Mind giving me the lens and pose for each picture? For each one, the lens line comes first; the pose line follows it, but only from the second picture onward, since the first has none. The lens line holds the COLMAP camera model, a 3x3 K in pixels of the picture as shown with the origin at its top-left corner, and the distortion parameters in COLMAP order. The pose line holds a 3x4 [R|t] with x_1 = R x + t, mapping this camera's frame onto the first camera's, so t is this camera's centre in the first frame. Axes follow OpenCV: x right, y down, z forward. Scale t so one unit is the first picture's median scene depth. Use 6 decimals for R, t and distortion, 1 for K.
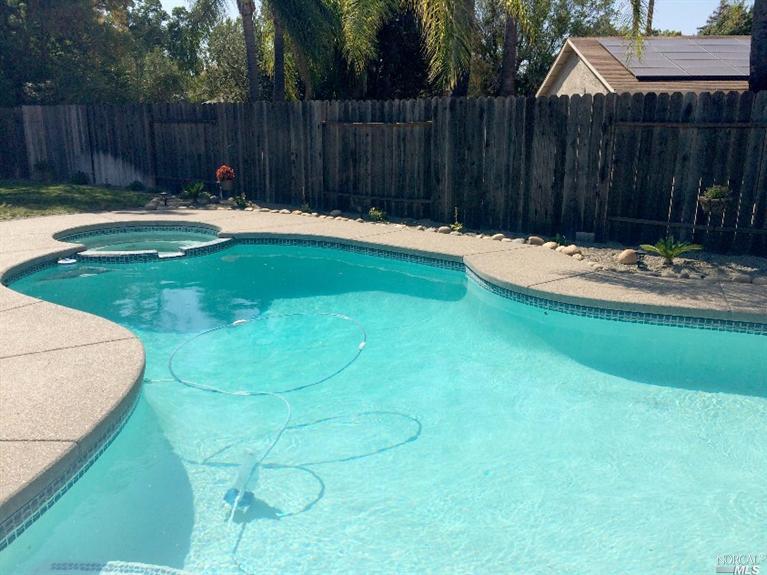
lens RADIAL K [[645.5, 0, 383.5], [0, 645.5, 287.5], [0, 0, 1]] dist [0.069051, -0.094587]
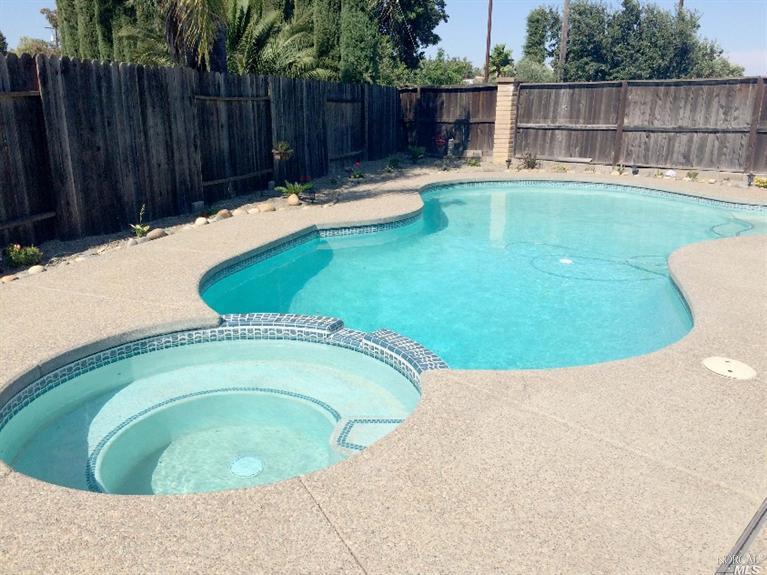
lens RADIAL K [[645.5, 0, 383.5], [0, 645.5, 287.5], [0, 0, 1]] dist [0.069051, -0.094587]
pose [[-0.368588, -0.262829, 0.891664, -0.770285], [0.224826, 0.905518, 0.359849, -0.269144], [-0.901996, 0.333105, -0.274672, 1.063795]]
